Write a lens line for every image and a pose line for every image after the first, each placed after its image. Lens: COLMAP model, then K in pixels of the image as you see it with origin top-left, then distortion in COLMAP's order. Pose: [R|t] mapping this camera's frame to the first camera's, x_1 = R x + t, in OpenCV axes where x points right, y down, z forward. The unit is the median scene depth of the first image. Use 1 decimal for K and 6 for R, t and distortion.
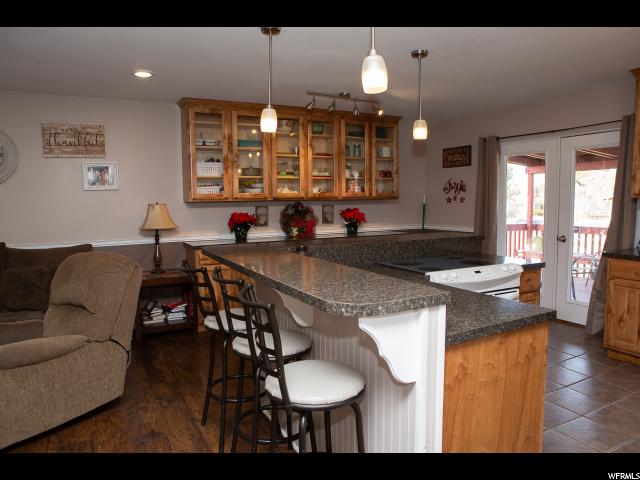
lens RADIAL K [[444.2, 0, 320.0], [0, 444.2, 240.0], [0, 0, 1]] dist [-0.074415, 0.002723]
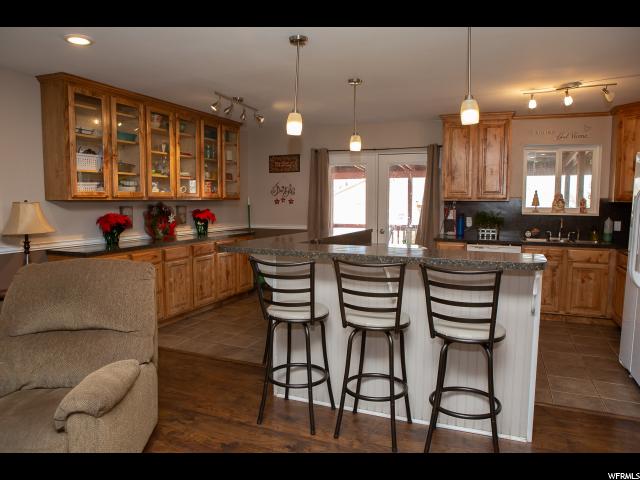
lens RADIAL K [[436.6, 0, 317.8], [0, 436.6, 238.0], [0, 0, 1]] dist [-0.054124, 0.006425]
pose [[0.784502, -0.041526, 0.618734, -0.392974], [0.049323, 0.998773, 0.004494, 0.003463], [-0.618161, 0.026992, 0.785588, 0.073089]]
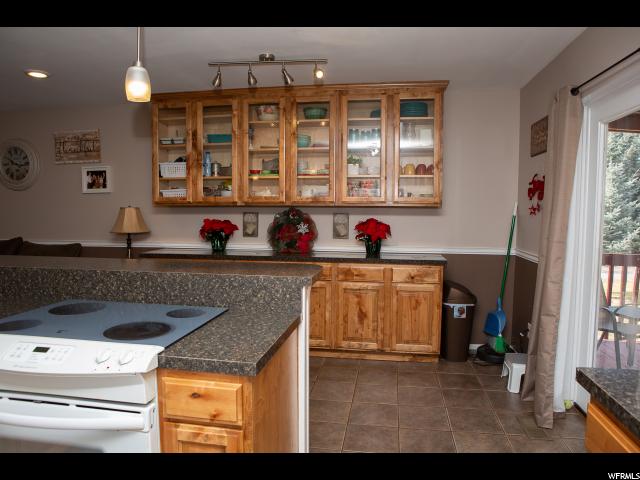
lens RADIAL K [[436.6, 0, 317.8], [0, 436.6, 238.0], [0, 0, 1]] dist [-0.054124, 0.006425]
pose [[0.789999, 0.057742, -0.610383, 0.496606], [-0.070231, 0.997525, 0.003468, -0.042467], [0.609072, 0.040128, 0.792099, 0.448690]]
